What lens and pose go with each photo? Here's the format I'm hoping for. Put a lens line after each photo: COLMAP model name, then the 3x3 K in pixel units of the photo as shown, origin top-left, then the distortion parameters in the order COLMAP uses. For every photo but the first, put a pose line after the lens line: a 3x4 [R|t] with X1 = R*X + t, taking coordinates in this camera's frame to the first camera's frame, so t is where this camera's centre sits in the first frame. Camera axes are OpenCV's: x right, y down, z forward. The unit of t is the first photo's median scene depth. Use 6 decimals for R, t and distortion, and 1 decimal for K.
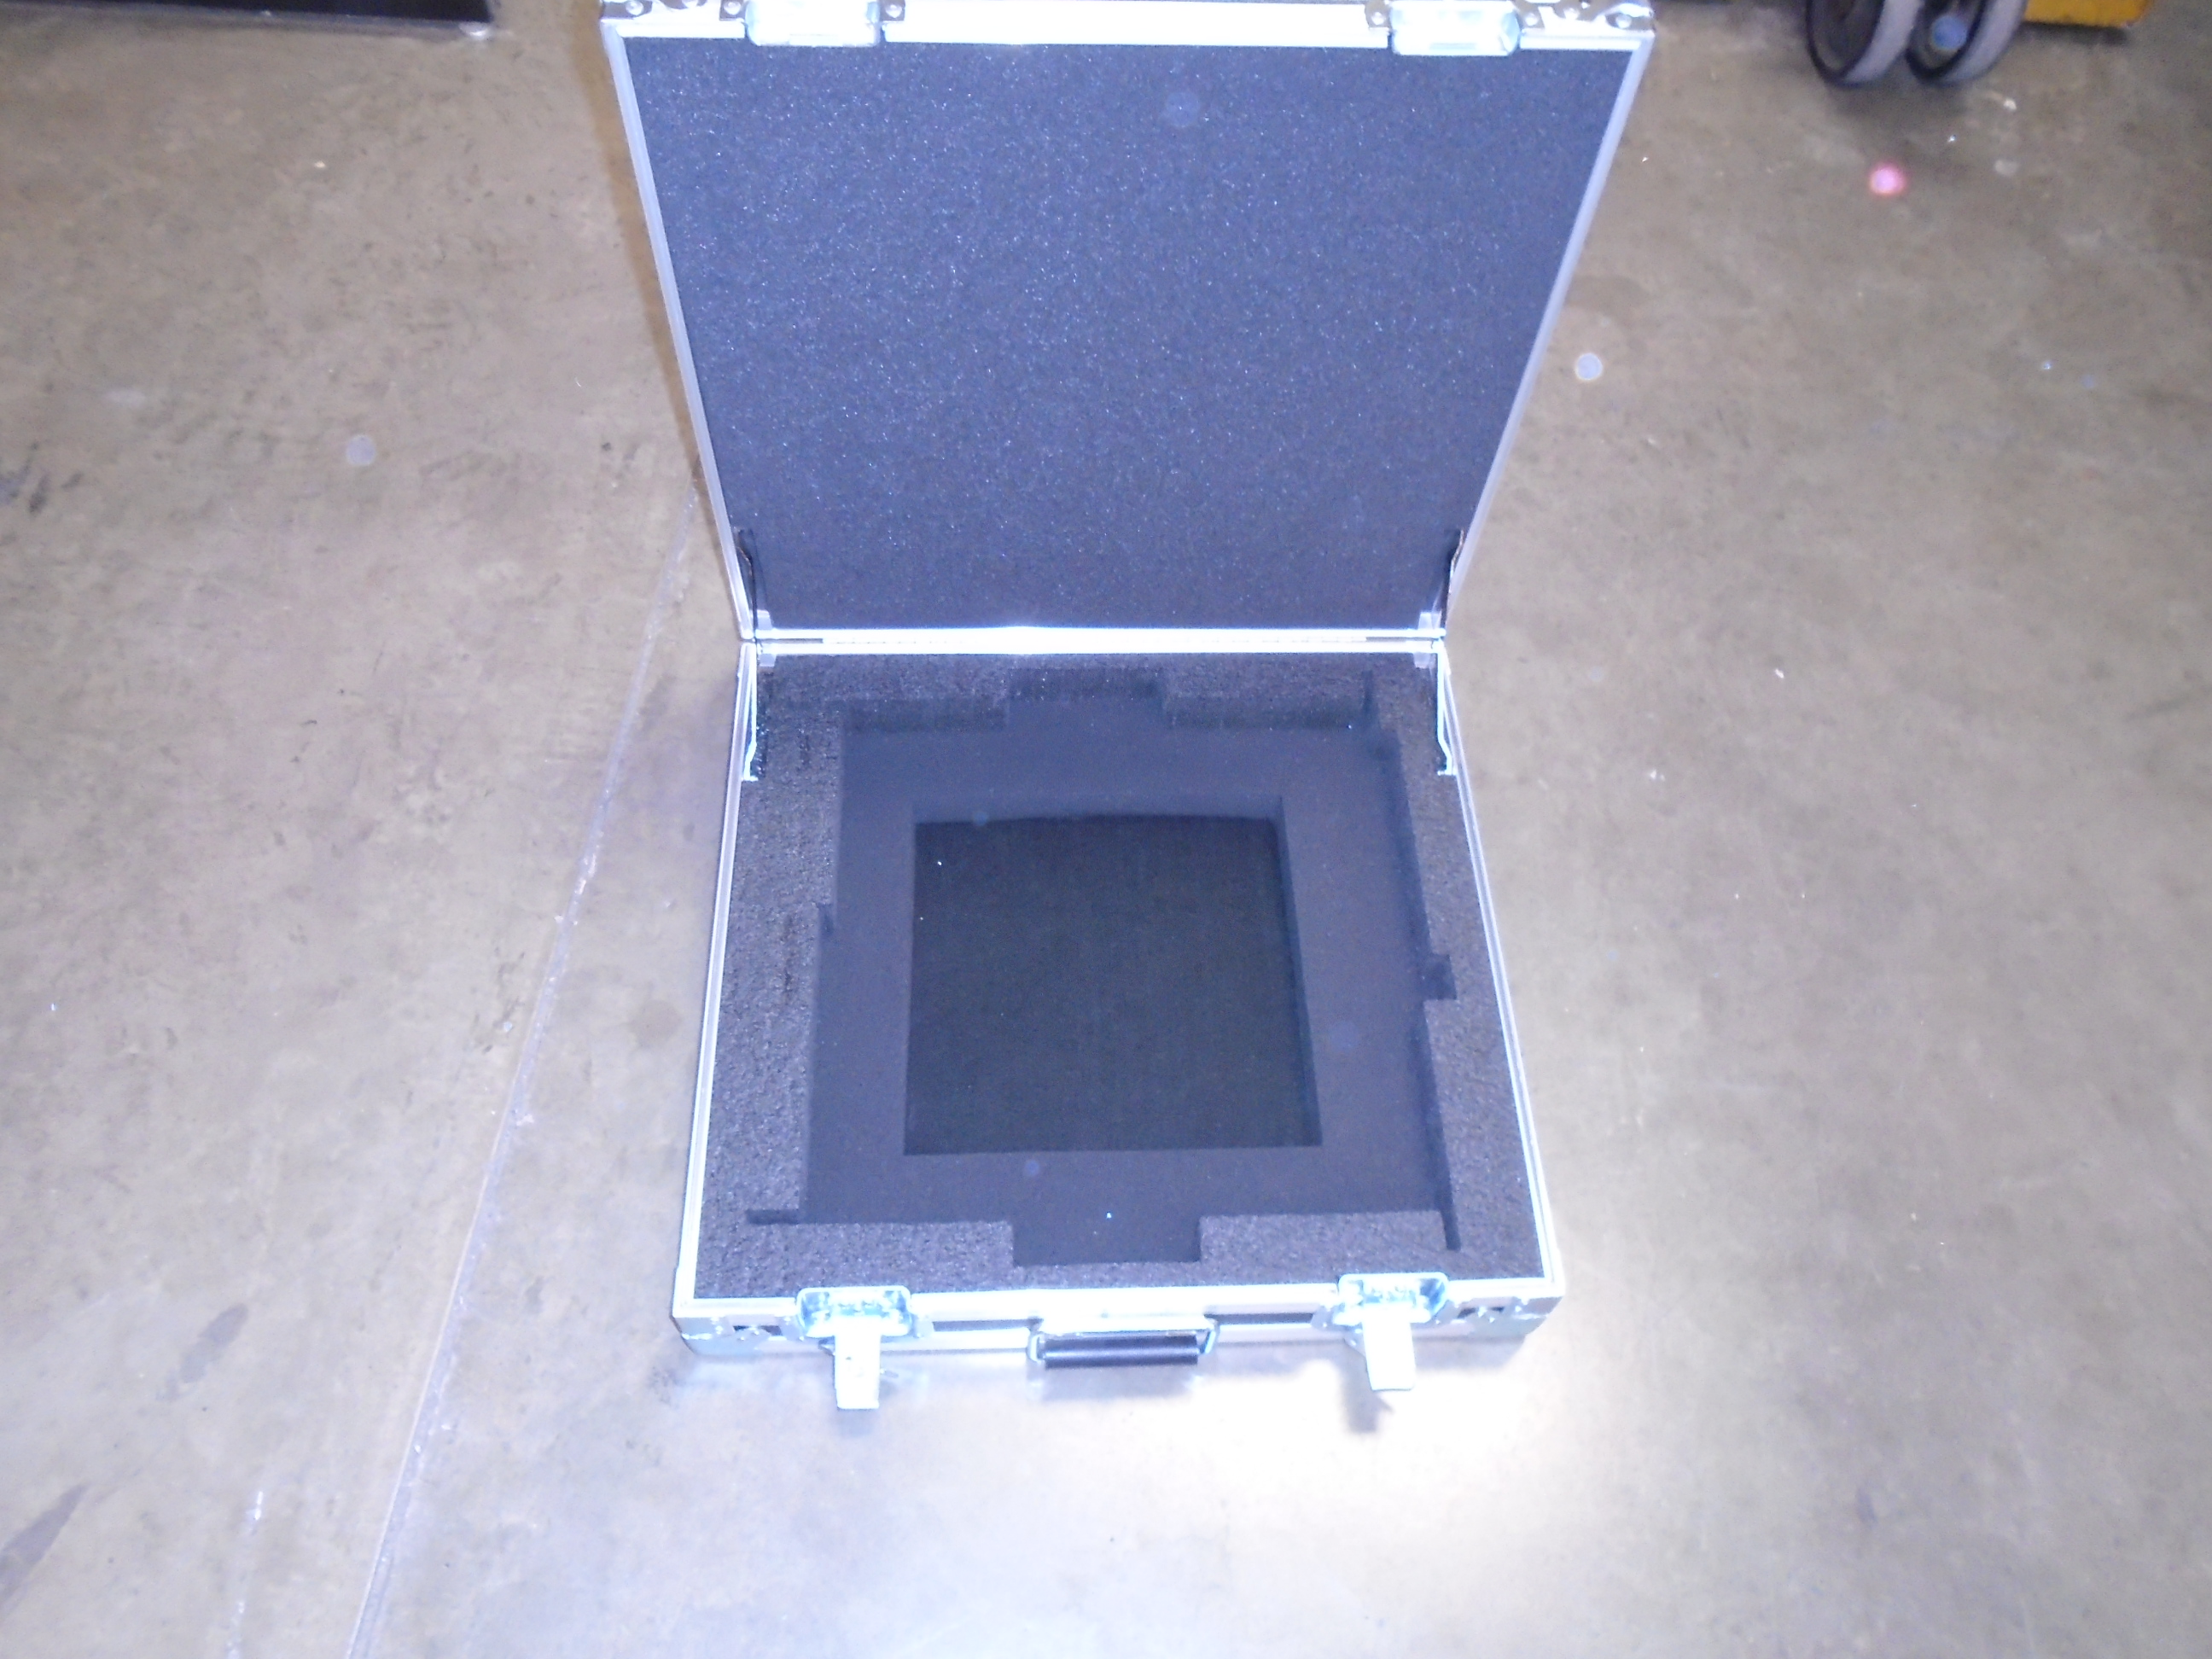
lens RADIAL K [[1657.7, 0, 1108.7], [0, 1657.7, 801.3], [0, 0, 1]] dist [-0.013226, 0.001102]
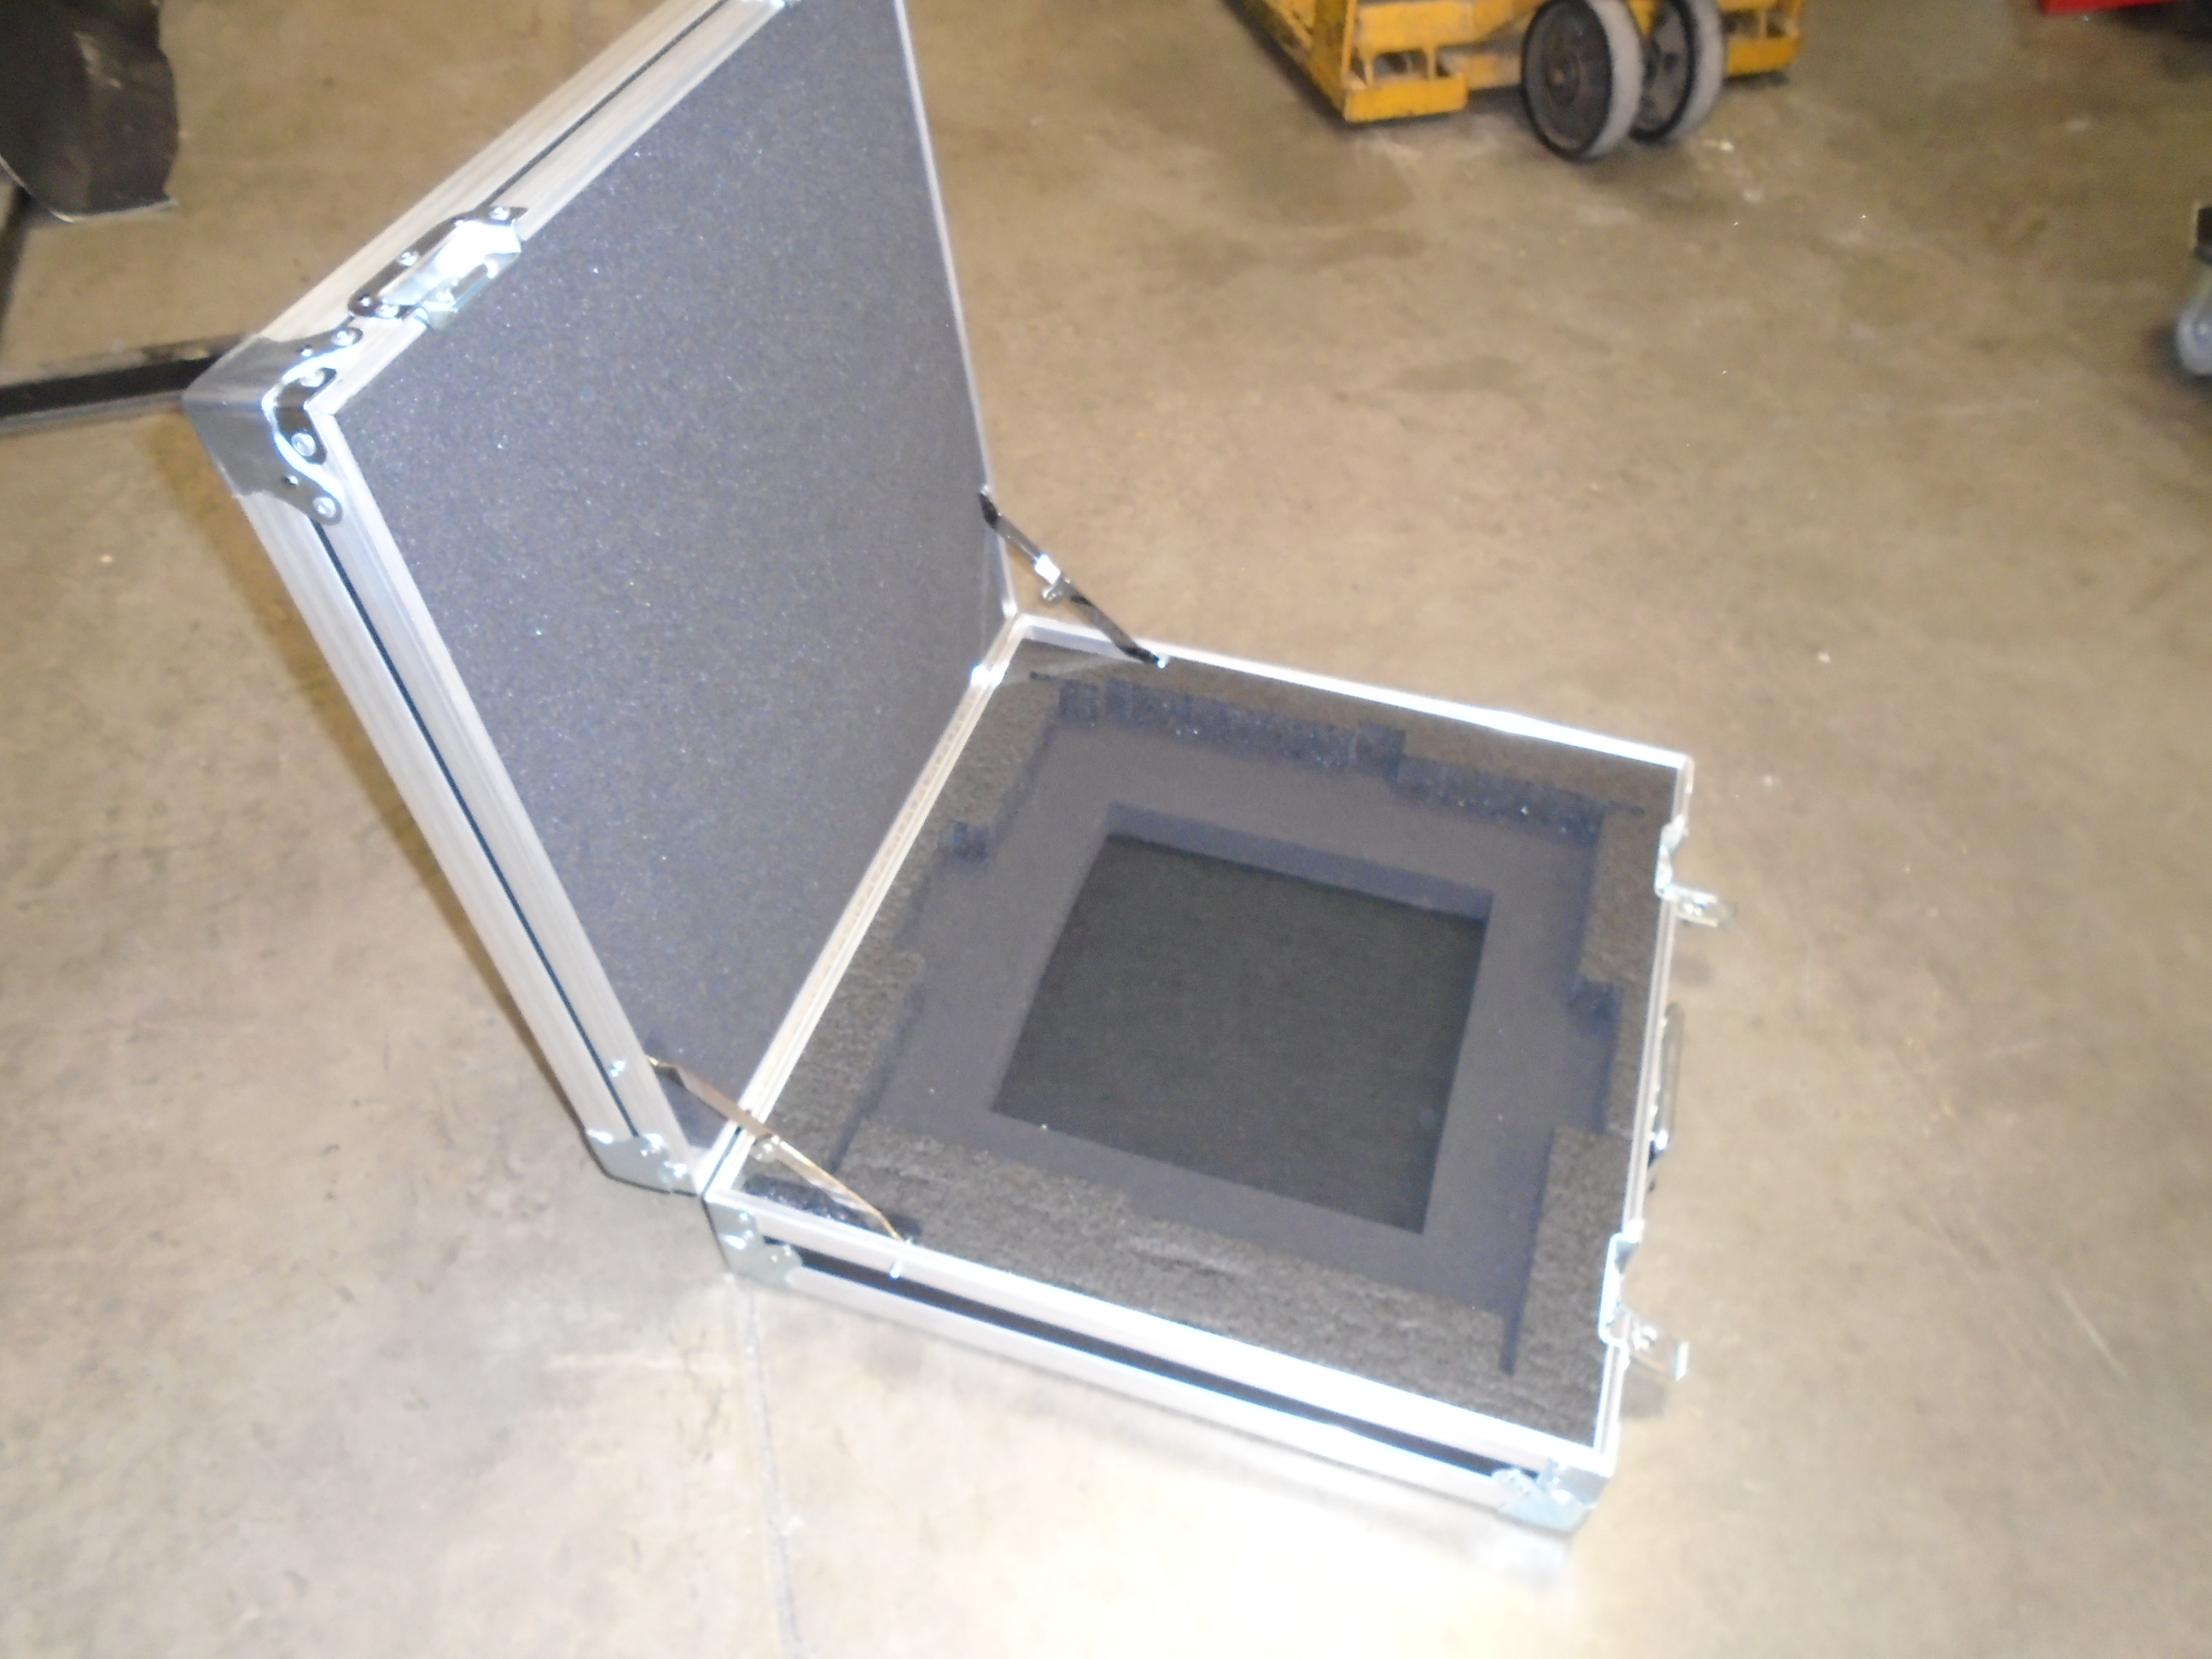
lens RADIAL K [[1657.7, 0, 1108.7], [0, 1657.7, 801.3], [0, 0, 1]] dist [-0.013226, 0.001102]
pose [[0.944609, -0.266012, 0.192228, -0.237724], [0.292970, 0.947440, -0.128556, 0.007450], [-0.147926, 0.177753, 0.972894, 0.121006]]
